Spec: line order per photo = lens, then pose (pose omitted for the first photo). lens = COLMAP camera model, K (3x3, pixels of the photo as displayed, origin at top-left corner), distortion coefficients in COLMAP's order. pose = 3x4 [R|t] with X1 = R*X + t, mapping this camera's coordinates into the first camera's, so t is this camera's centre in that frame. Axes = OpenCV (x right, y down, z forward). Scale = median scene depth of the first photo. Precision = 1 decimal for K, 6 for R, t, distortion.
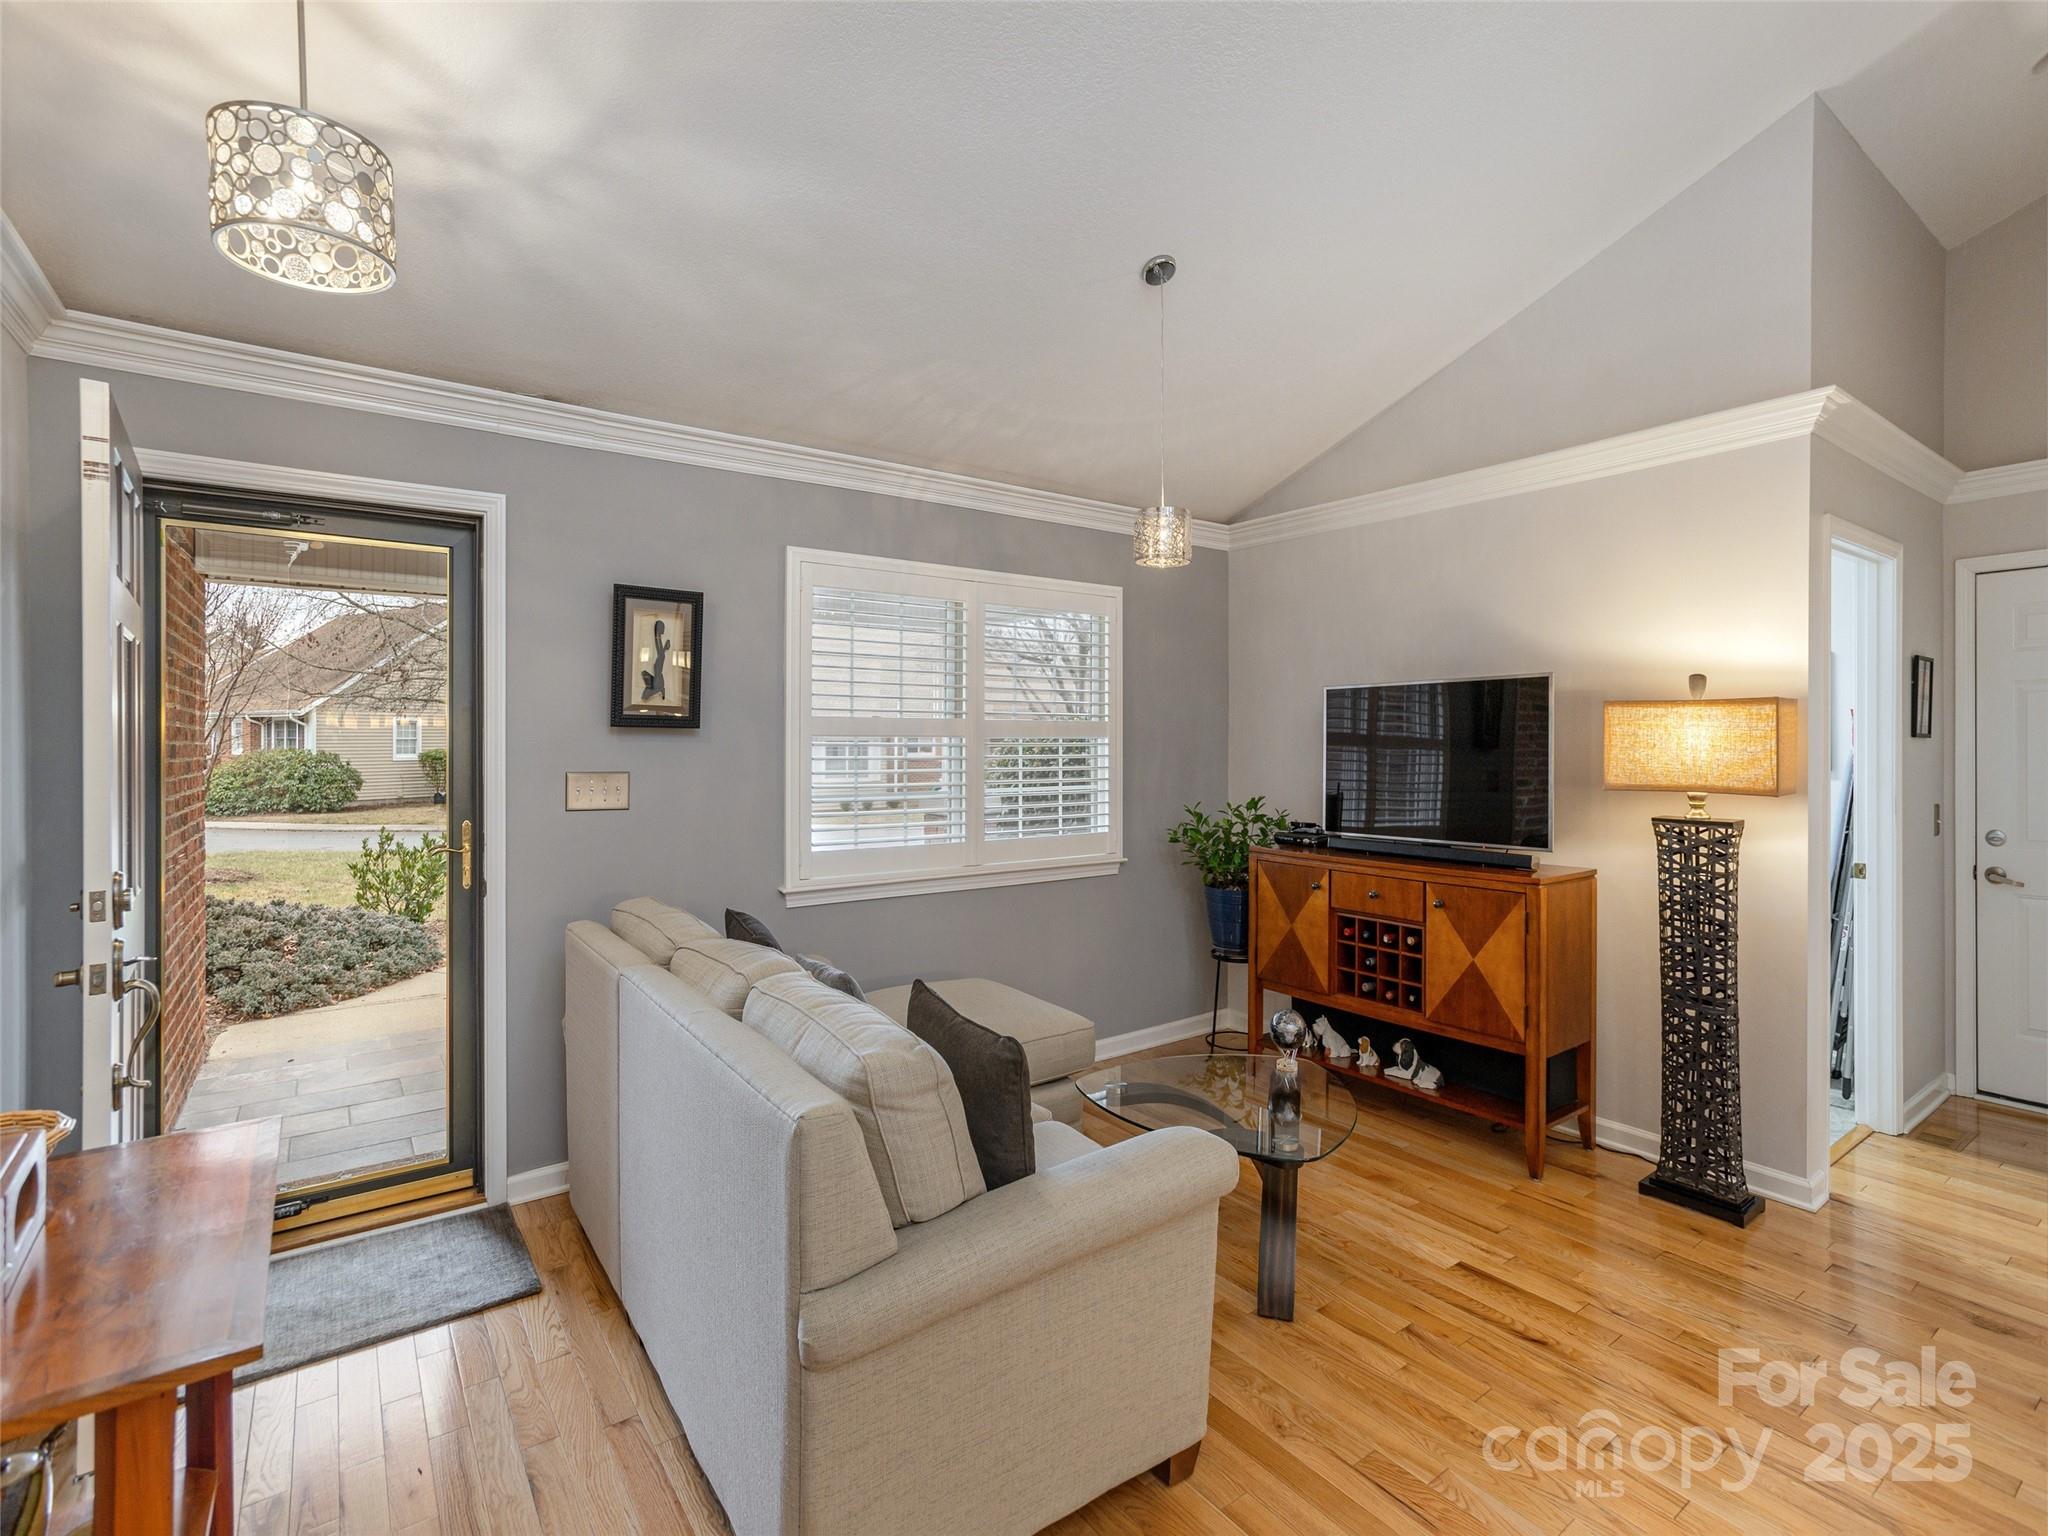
lens RADIAL K [[987.8, 0, 1015.1], [0, 987.8, 753.5], [0, 0, 1]] dist [-0.027803, 0.034243]
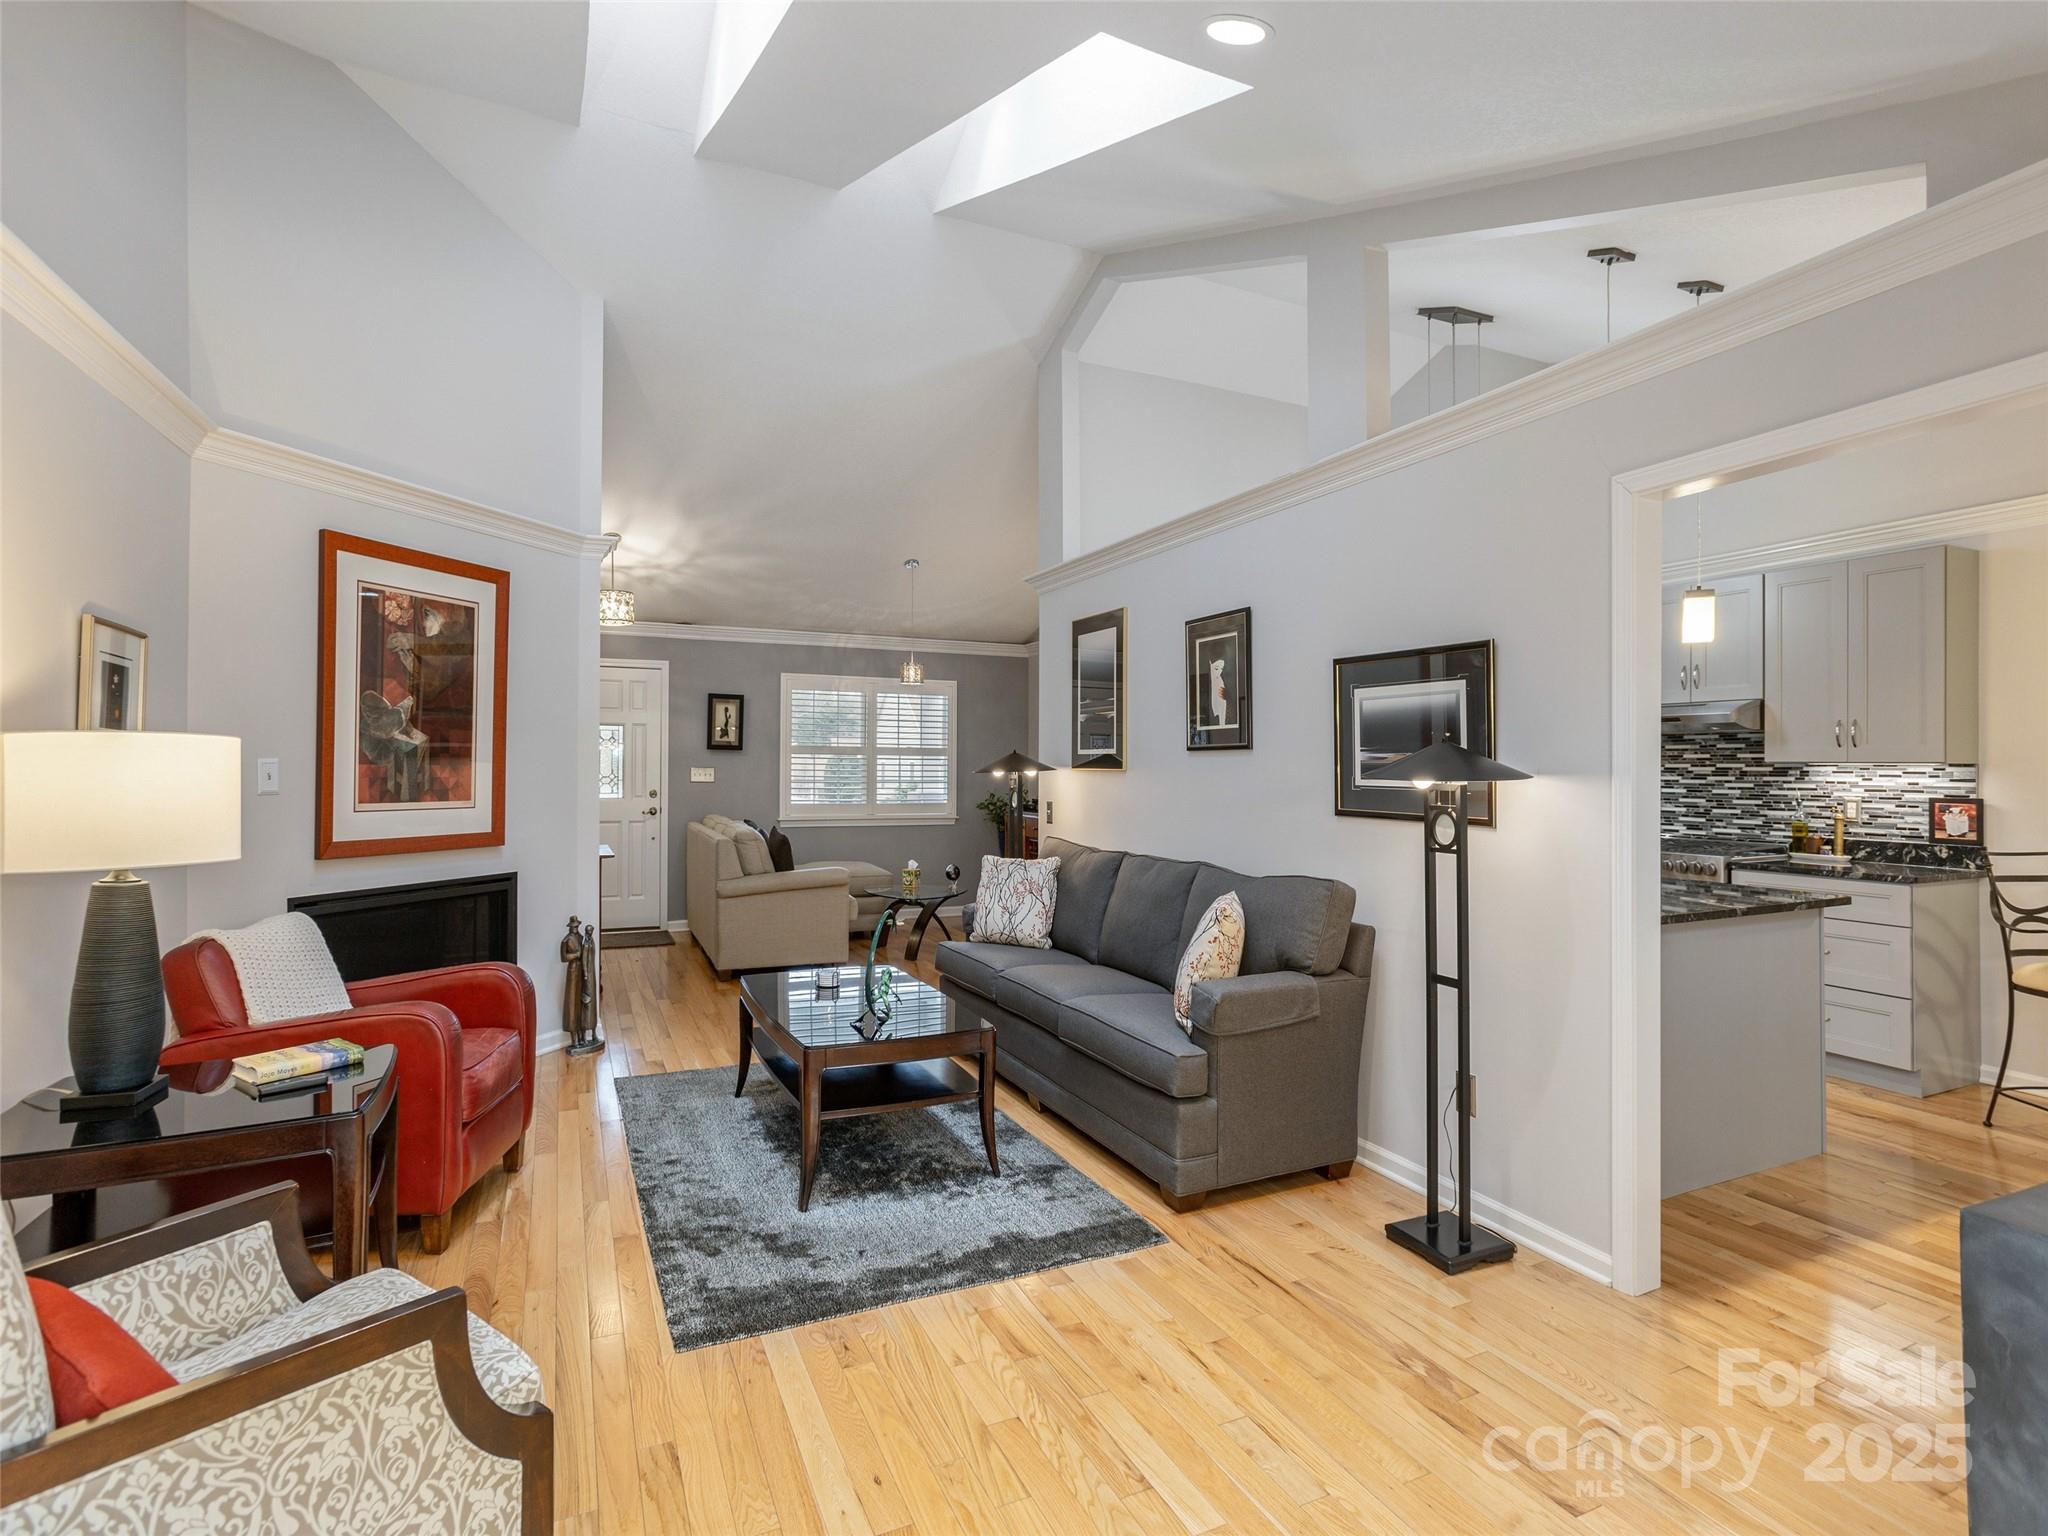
lens RADIAL K [[1006.1, 0, 994.9], [0, 1006.1, 755.2], [0, 0, 1]] dist [-0.041984, 0.029804]
pose [[0.979241, -0.001855, -0.202692, 0.893835], [-0.003977, 0.999590, -0.028363, 0.060614], [0.202661, 0.028580, 0.978832, -1.464865]]
